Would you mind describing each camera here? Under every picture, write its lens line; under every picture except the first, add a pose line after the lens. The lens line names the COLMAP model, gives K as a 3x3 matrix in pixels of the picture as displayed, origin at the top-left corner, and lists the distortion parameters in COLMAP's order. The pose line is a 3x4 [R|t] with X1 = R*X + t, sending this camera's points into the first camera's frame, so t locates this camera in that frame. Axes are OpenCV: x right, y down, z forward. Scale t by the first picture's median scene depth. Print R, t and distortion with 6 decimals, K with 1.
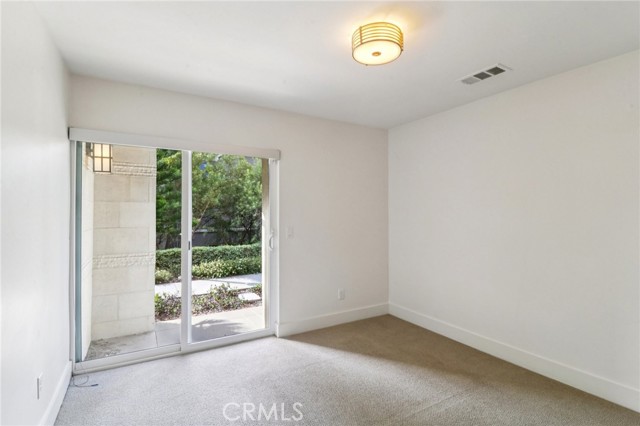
lens RADIAL K [[298.2, 0, 316.7], [0, 298.2, 212.3], [0, 0, 1]] dist [0.010643, -0.009780]
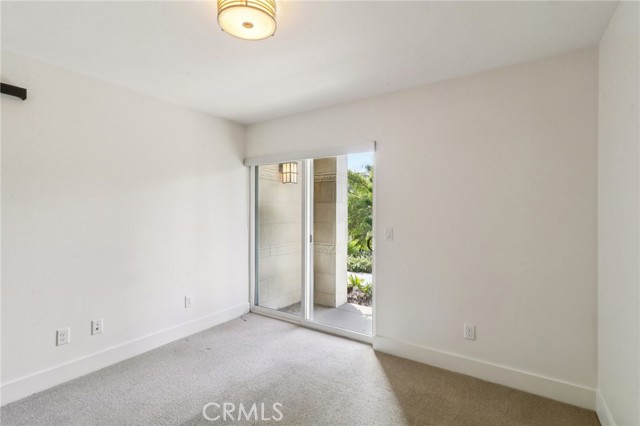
lens RADIAL K [[298.2, 0, 317.6], [0, 298.2, 211.7], [0, 0, 1]] dist [0.010643, -0.009780]
pose [[0.466277, -0.000073, -0.884639, 0.635118], [-0.004659, 0.999986, -0.002539, 0.008091], [0.884627, 0.005305, 0.466270, 0.462933]]
